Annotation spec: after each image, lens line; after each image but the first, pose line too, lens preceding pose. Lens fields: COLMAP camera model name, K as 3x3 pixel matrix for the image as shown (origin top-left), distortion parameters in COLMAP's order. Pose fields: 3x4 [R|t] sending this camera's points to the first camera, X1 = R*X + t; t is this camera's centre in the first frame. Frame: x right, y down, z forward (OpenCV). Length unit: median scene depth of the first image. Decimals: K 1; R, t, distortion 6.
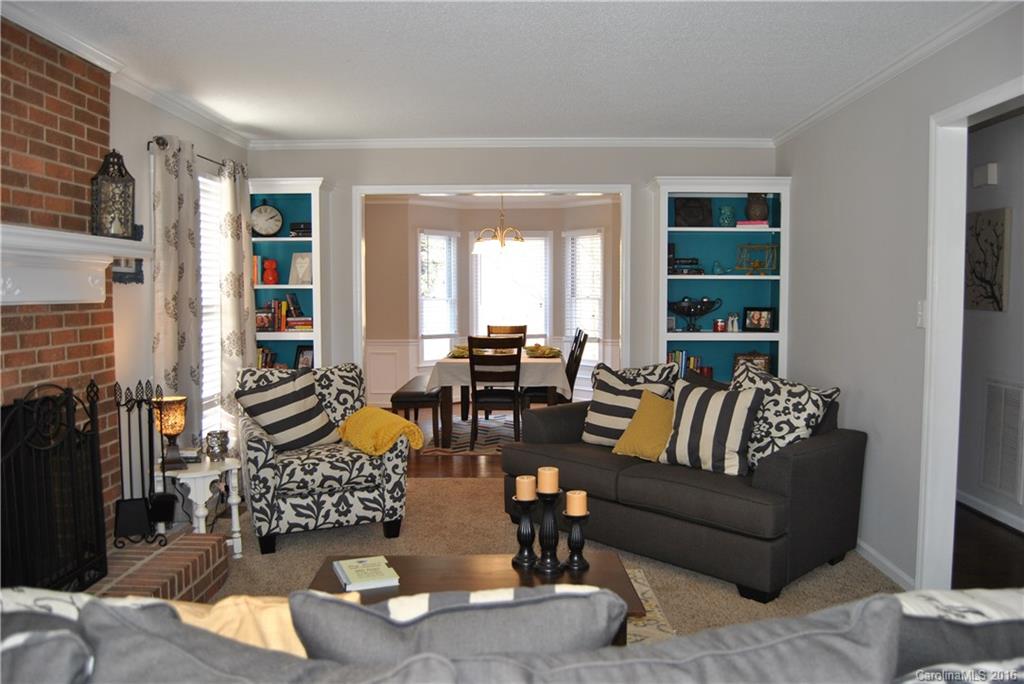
lens RADIAL K [[797.9, 0, 512.0], [0, 797.9, 342.0], [0, 0, 1]] dist [-0.055841, 0.002701]
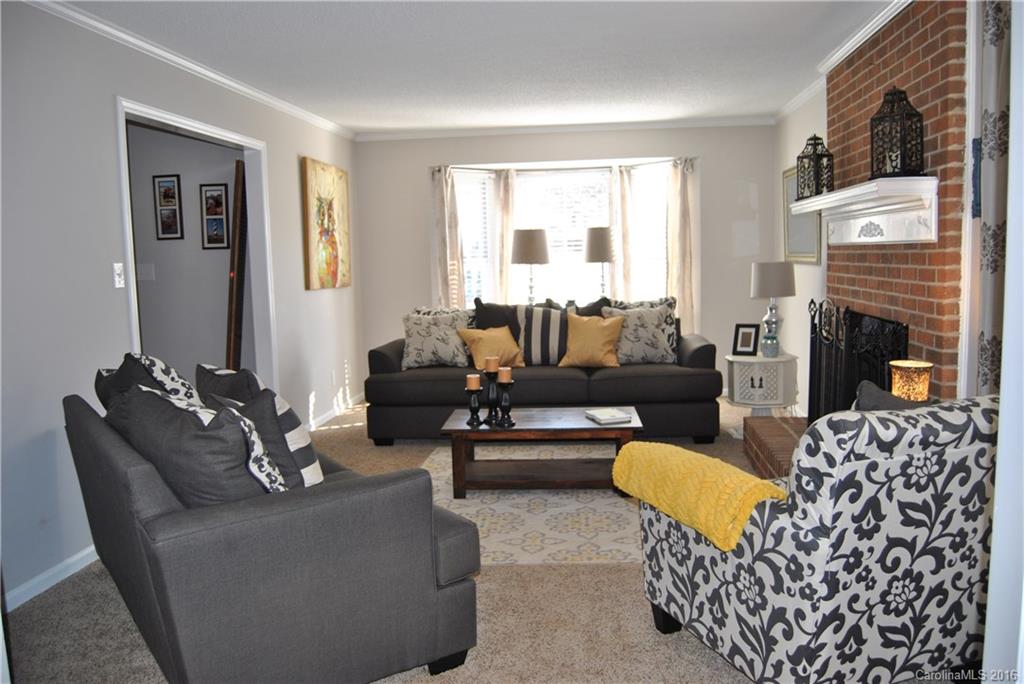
lens RADIAL K [[797.9, 0, 512.0], [0, 797.9, 342.0], [0, 0, 1]] dist [-0.055841, 0.002701]
pose [[-0.995173, 0.016688, 0.096706, -0.104569], [0.033087, 0.984794, 0.170549, -0.091802], [-0.092390, 0.172925, -0.980592, 1.673480]]
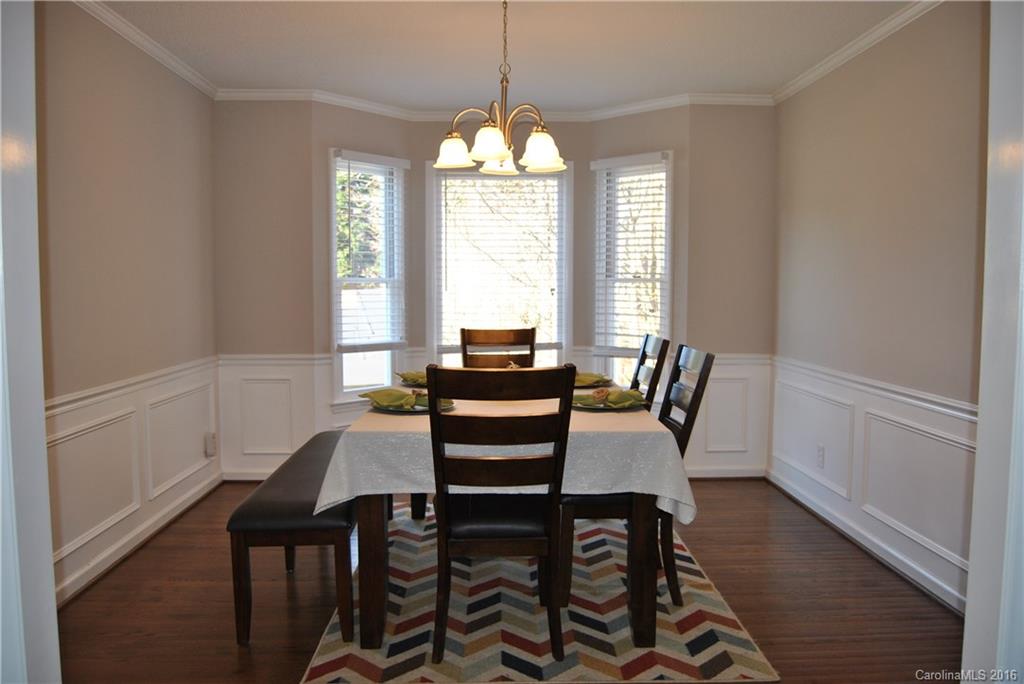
lens RADIAL K [[797.9, 0, 512.0], [0, 797.9, 342.0], [0, 0, 1]] dist [-0.055841, 0.002701]
pose [[0.998331, -0.000666, 0.057742, -0.026850], [0.000303, 0.999980, 0.006304, -0.014659], [-0.057745, -0.006276, 0.998312, 0.458841]]
